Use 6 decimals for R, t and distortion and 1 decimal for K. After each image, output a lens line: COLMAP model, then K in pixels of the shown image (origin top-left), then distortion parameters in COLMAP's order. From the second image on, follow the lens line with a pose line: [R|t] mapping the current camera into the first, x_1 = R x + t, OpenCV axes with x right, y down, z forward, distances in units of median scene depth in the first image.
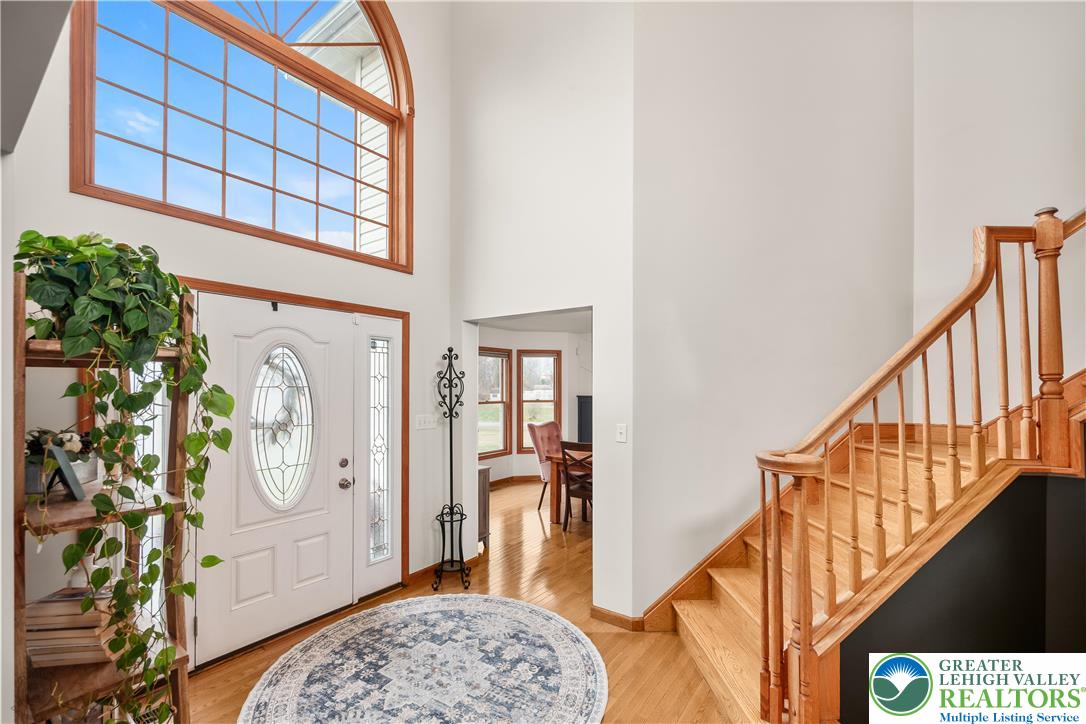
lens RADIAL K [[447.7, 0, 541.9], [0, 447.7, 370.0], [0, 0, 1]] dist [0.001082, 0.000065]
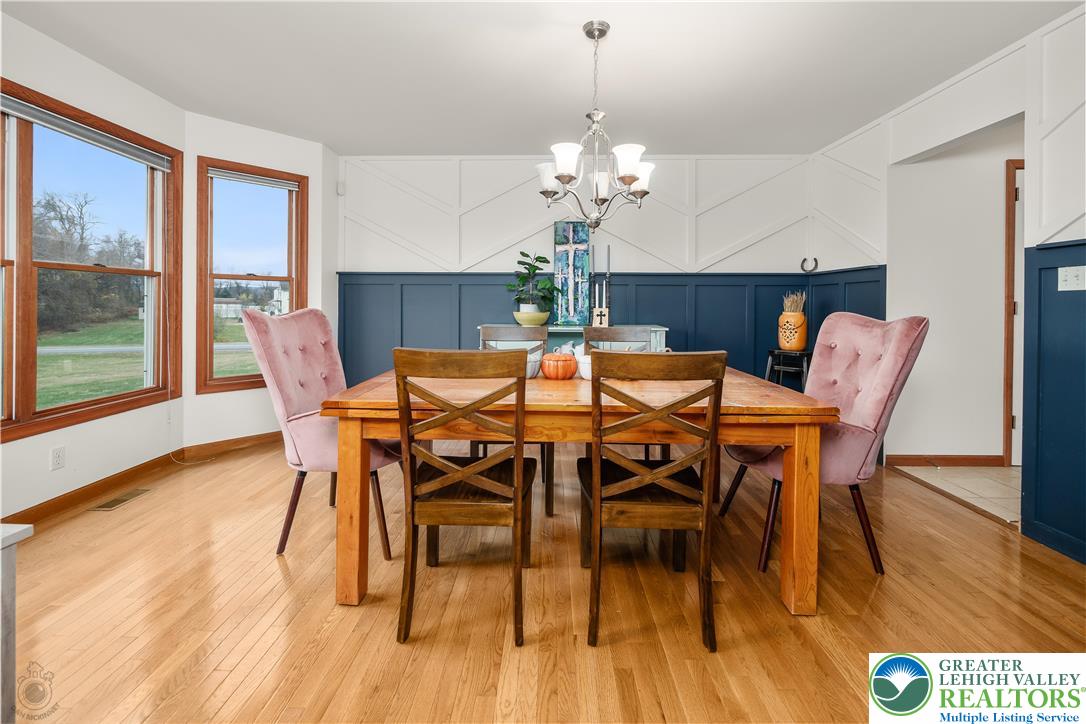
lens RADIAL K [[447.7, 0, 527.6], [0, 447.7, 298.6], [0, 0, 1]] dist [0.001082, 0.000065]
pose [[0.825502, 0.008547, 0.564334, -0.043720], [-0.025160, 0.999449, 0.021667, 0.094164], [-0.563837, -0.032085, 0.825262, 0.568448]]
